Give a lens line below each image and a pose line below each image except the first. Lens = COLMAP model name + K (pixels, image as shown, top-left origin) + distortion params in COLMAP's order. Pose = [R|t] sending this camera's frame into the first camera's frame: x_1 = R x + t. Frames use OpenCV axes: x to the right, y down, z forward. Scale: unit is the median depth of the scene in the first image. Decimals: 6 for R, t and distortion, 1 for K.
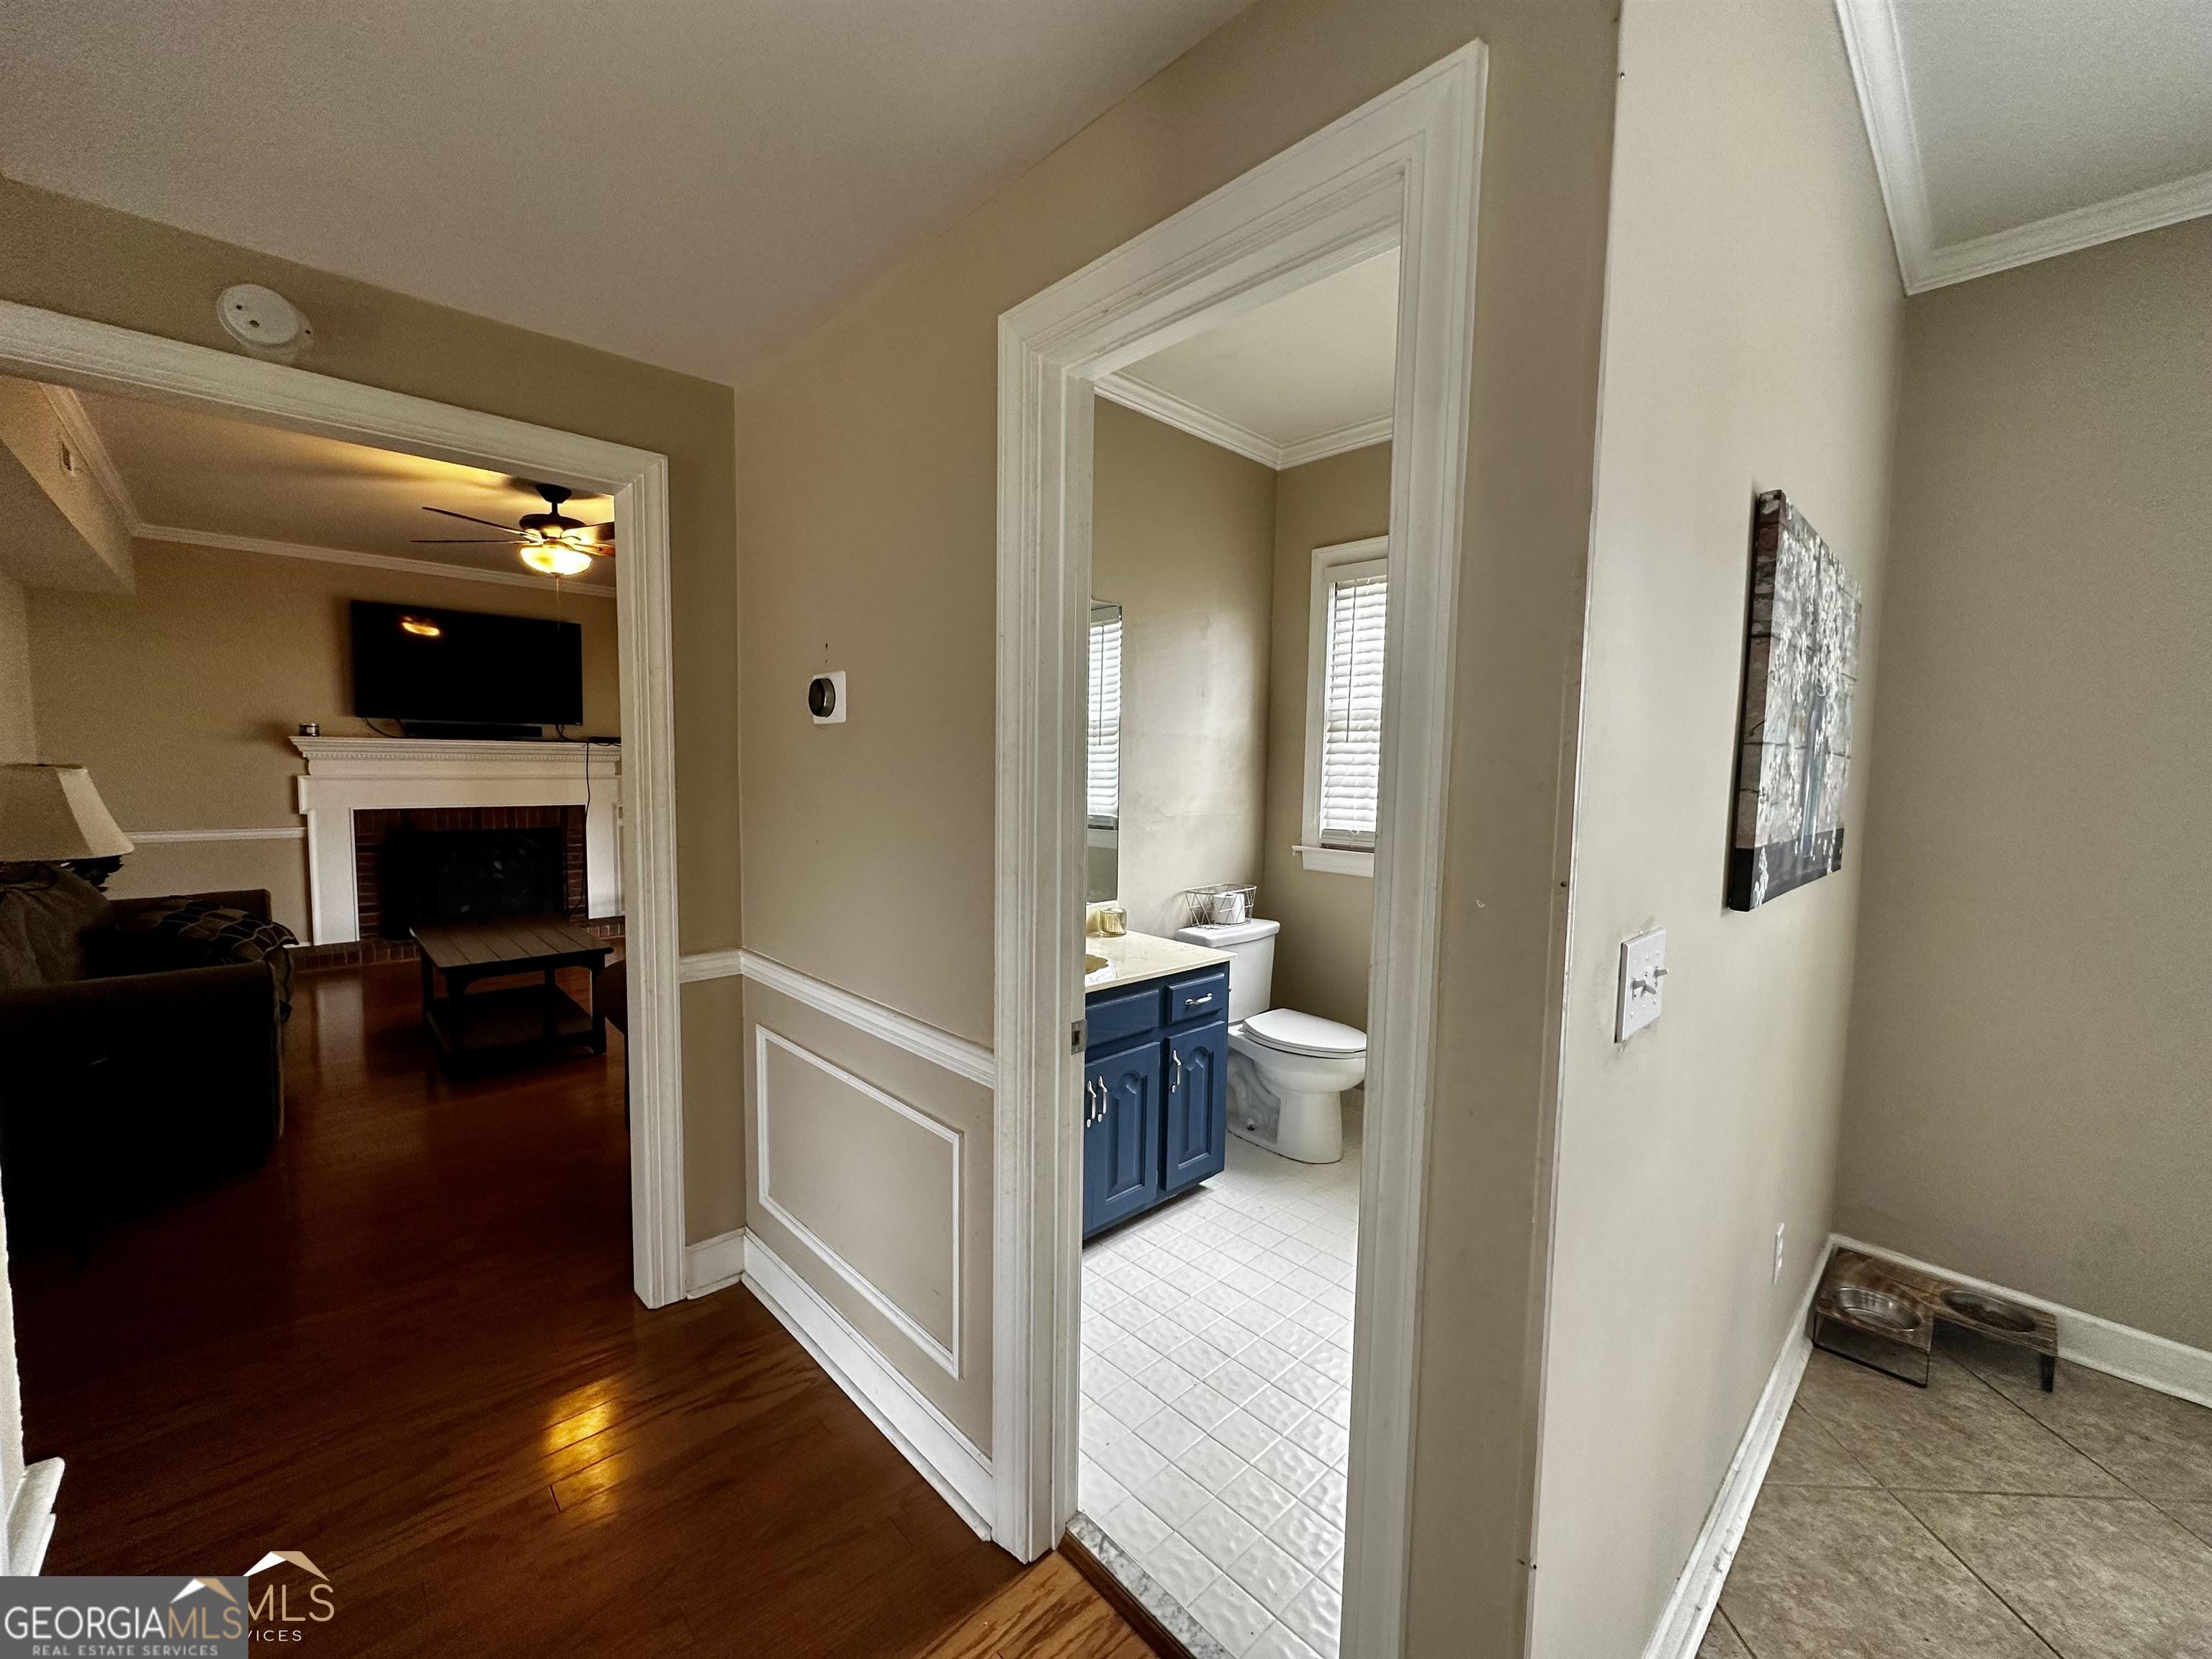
lens RADIAL K [[879.1, 0, 1115.5], [0, 879.1, 830.2], [0, 0, 1]] dist [-0.007074, 0.001006]
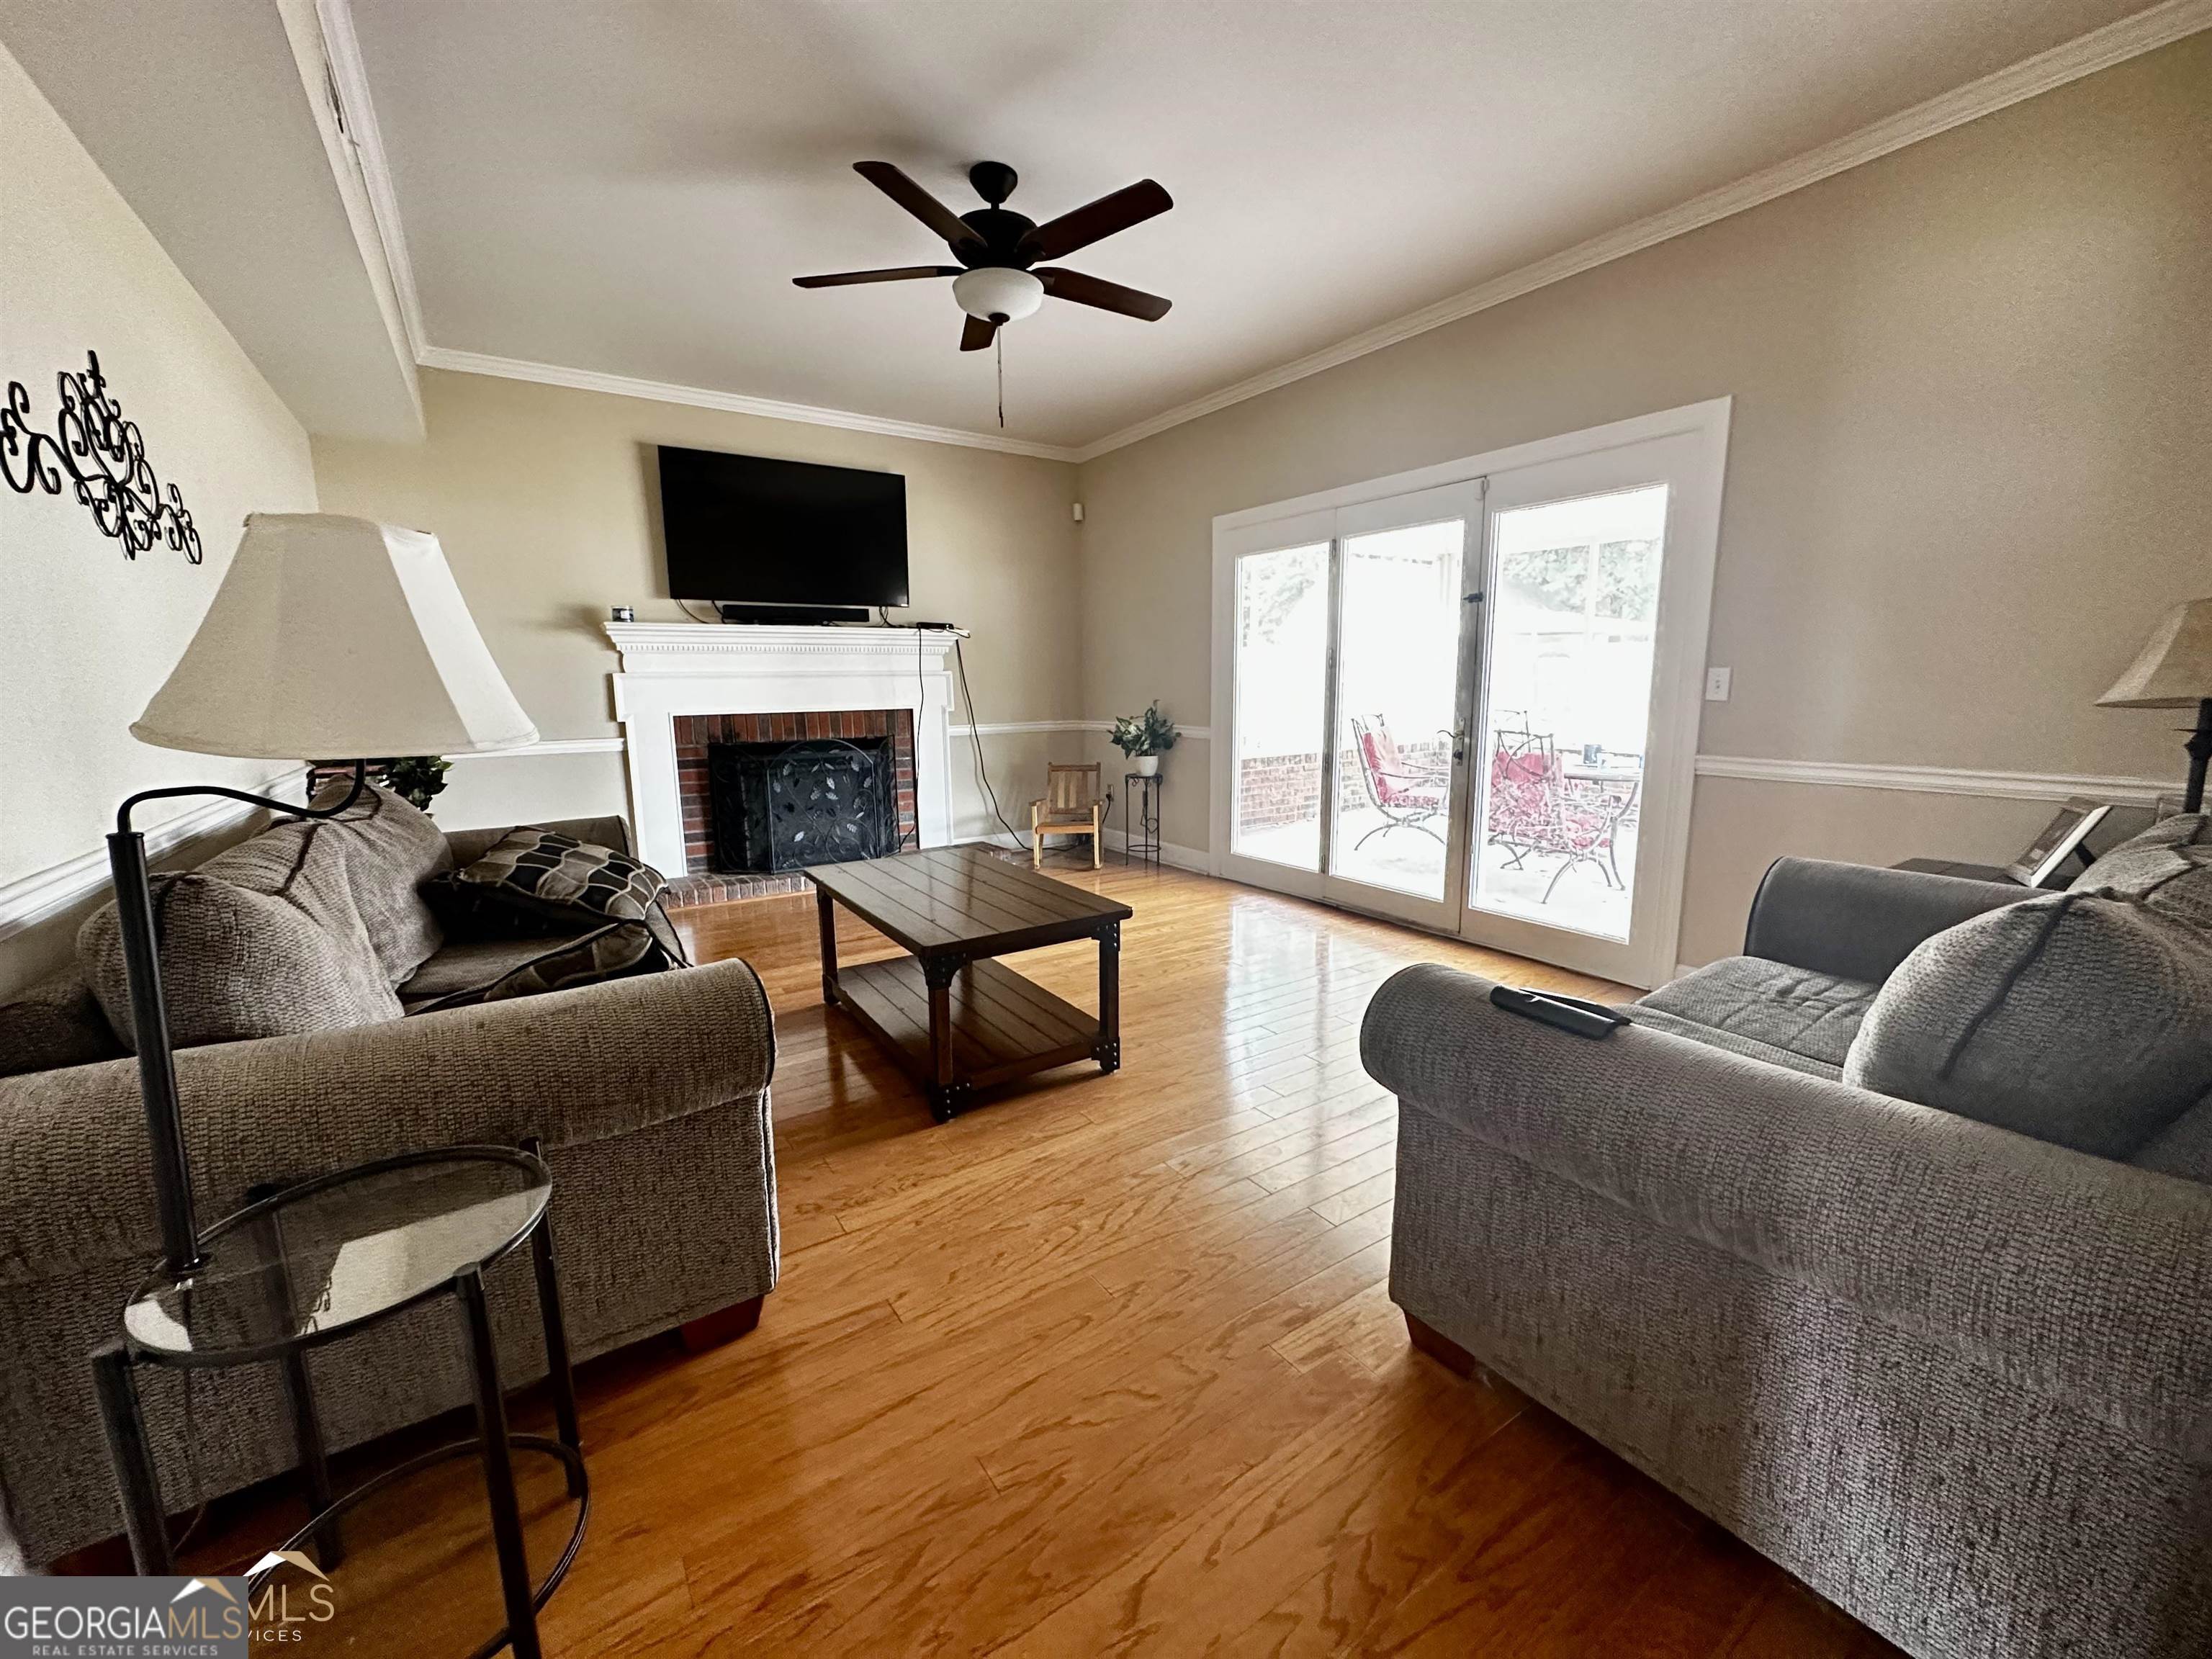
lens RADIAL K [[879.1, 0, 1106.3], [0, 879.1, 835.6], [0, 0, 1]] dist [-0.007074, 0.001006]
pose [[0.983686, 0.004053, -0.179849, -0.341328], [0.013476, 0.995277, 0.096137, 0.014763], [0.179389, -0.096992, 0.978985, 0.275143]]
